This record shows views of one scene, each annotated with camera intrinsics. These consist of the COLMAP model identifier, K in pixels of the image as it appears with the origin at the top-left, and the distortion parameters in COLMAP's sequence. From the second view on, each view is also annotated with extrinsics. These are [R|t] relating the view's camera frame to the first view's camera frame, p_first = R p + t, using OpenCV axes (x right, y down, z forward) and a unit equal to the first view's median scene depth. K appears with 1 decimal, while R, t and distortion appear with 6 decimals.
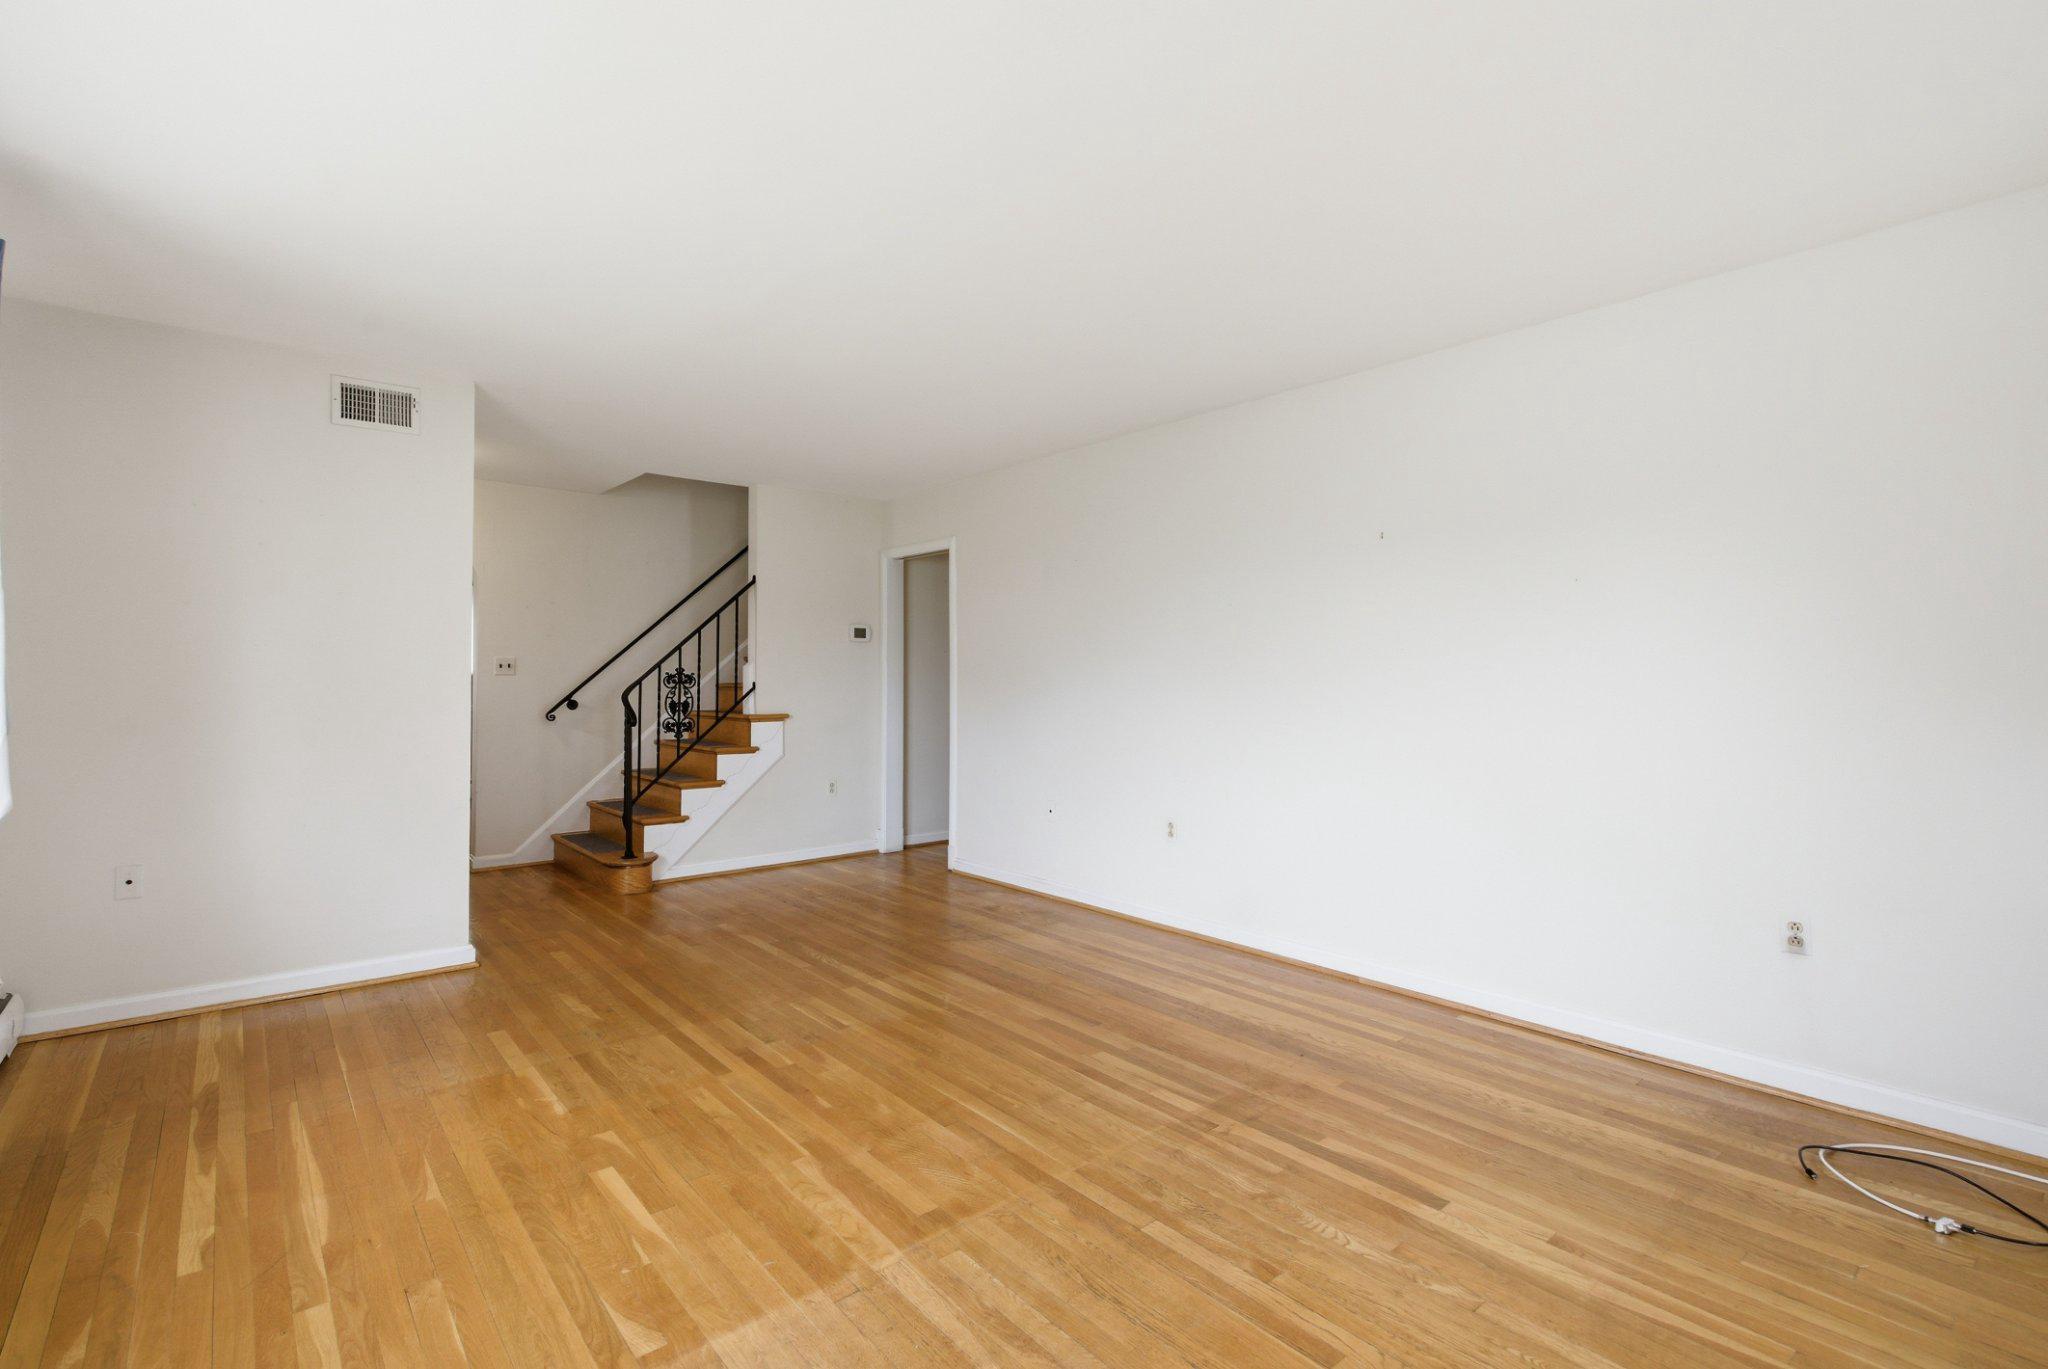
lens RADIAL K [[950.4, 0, 1024.0], [0, 950.4, 684.5], [0, 0, 1]] dist [0.002369, -0.000632]
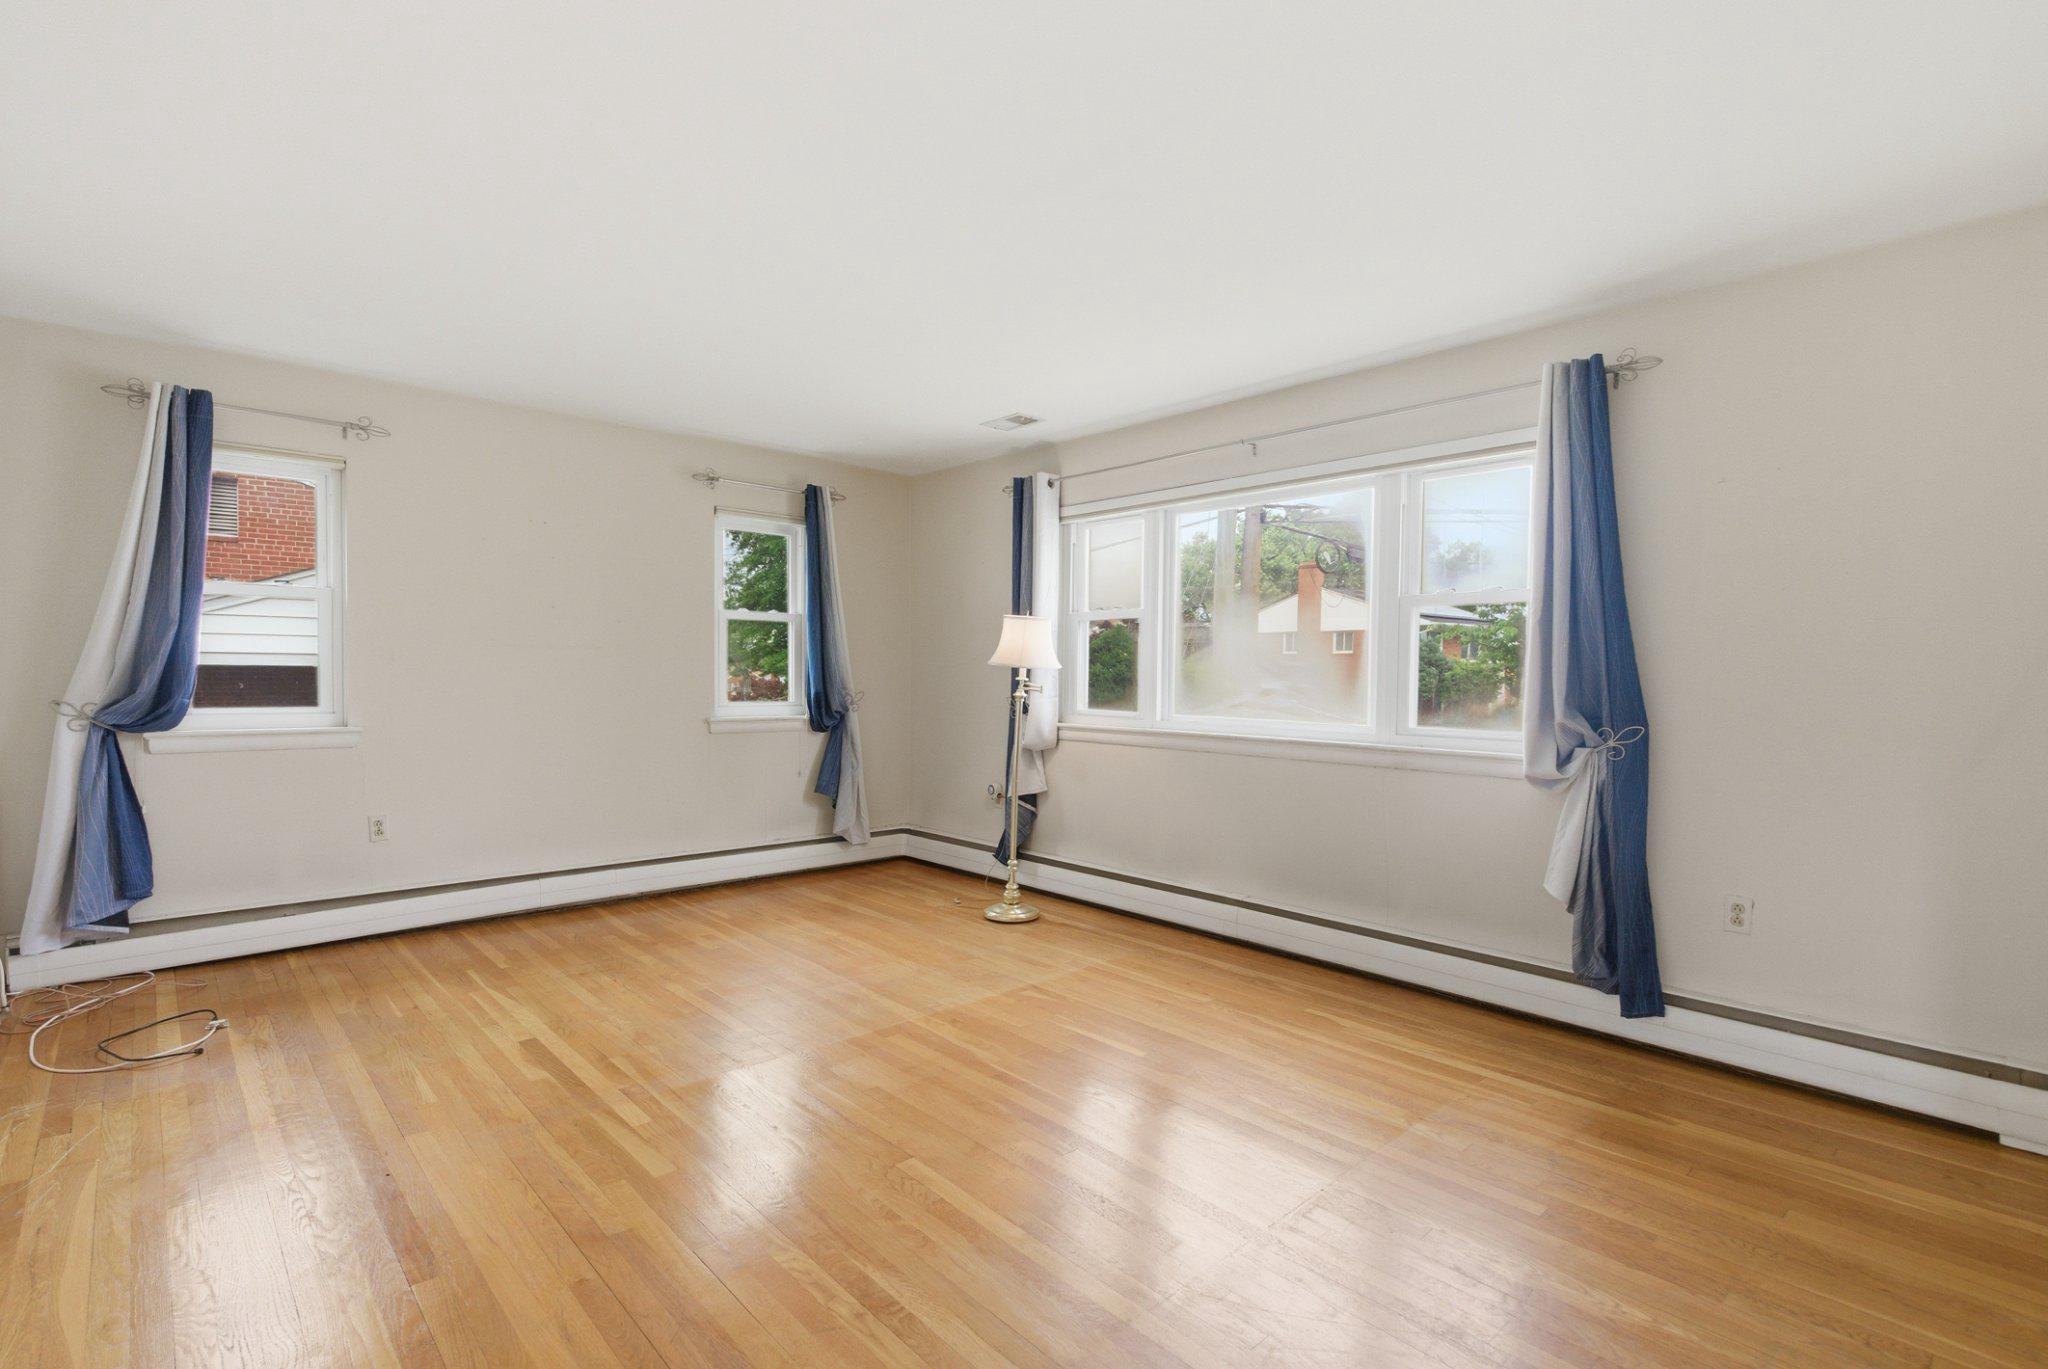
lens RADIAL K [[950.4, 0, 1024.0], [0, 950.4, 684.5], [0, 0, 1]] dist [0.002369, -0.000632]
pose [[-0.998744, -0.010520, -0.048987, -0.246043], [-0.011801, 0.999594, 0.025935, -0.031920], [0.048694, 0.026480, -0.998463, 2.668932]]
